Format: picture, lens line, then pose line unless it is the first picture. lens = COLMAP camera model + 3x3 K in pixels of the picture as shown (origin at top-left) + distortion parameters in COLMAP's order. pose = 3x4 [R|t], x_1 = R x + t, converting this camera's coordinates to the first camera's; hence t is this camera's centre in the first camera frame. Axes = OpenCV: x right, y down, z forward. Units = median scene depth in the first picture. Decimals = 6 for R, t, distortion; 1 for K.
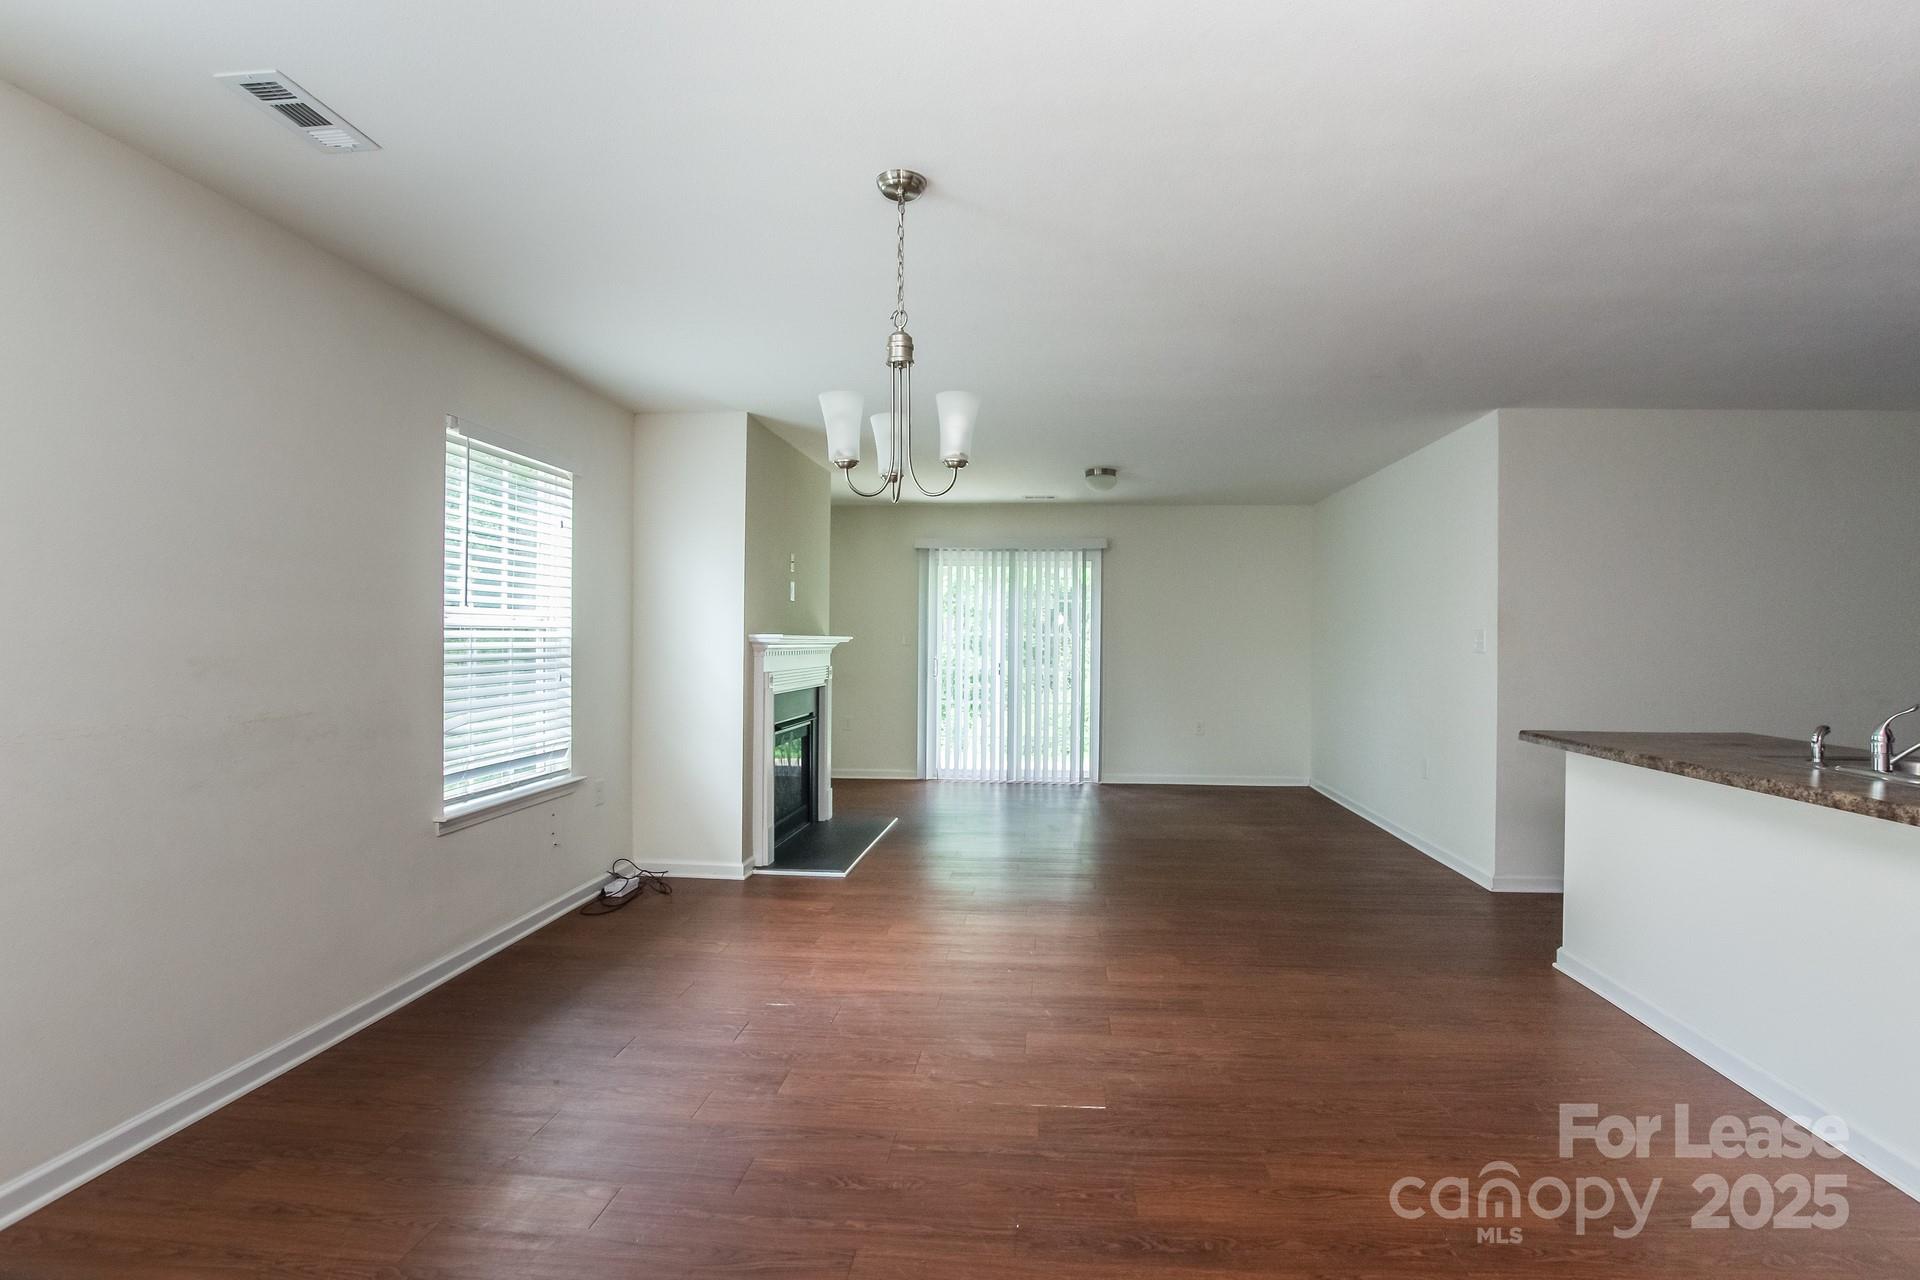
lens RADIAL K [[905.4, 0, 957.0], [0, 905.4, 632.4], [0, 0, 1]] dist [-0.001238, 0.000216]
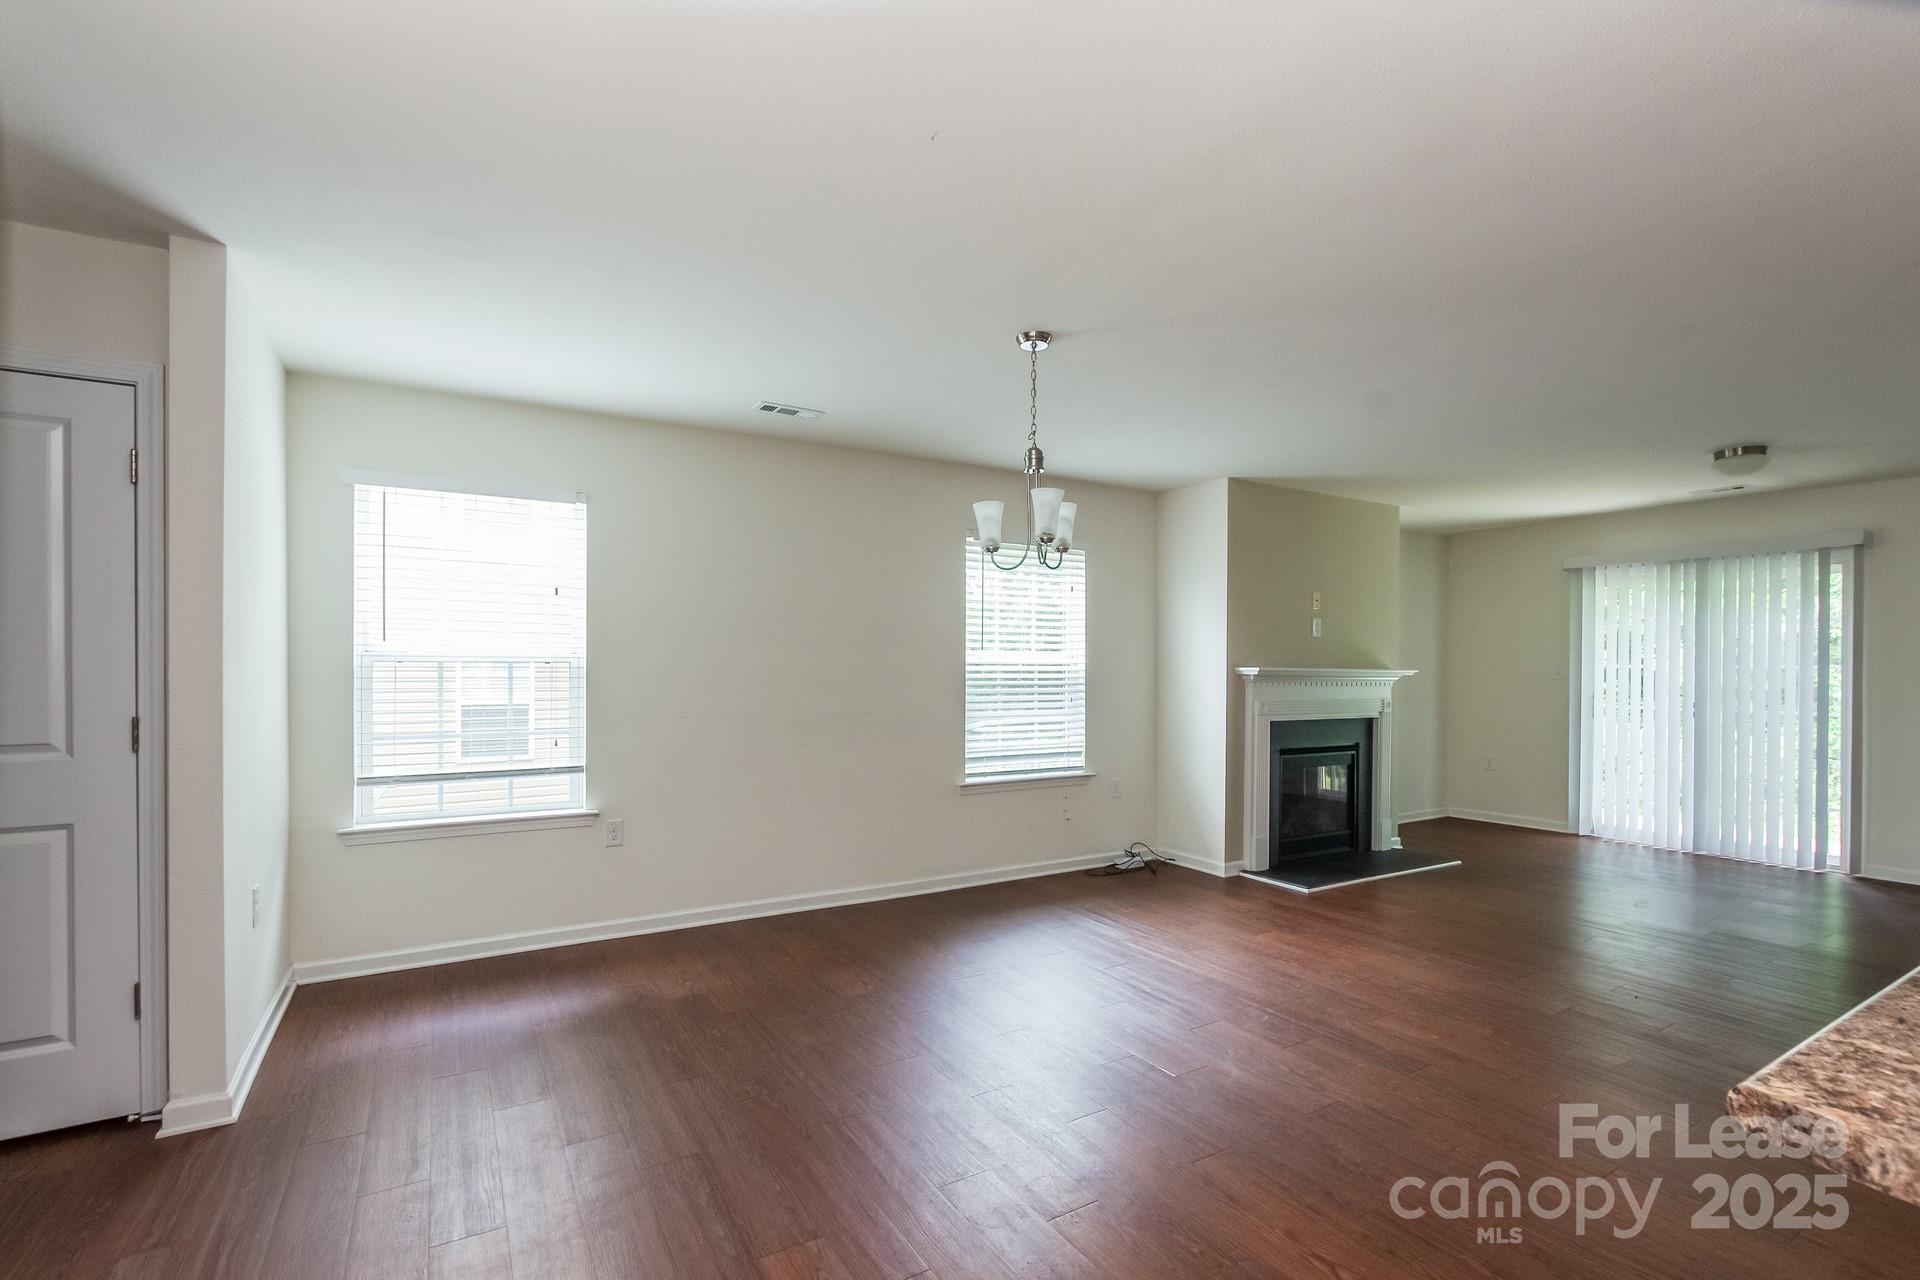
lens RADIAL K [[844.6, 0, 961.0], [0, 844.6, 665.4], [0, 0, 1]] dist [-0.000603, 0.018995]
pose [[0.620020, -0.004251, -0.784575, 0.411483], [0.004144, 0.999989, -0.002143, -0.000151], [0.784575, -0.001922, 0.620031, 0.055948]]
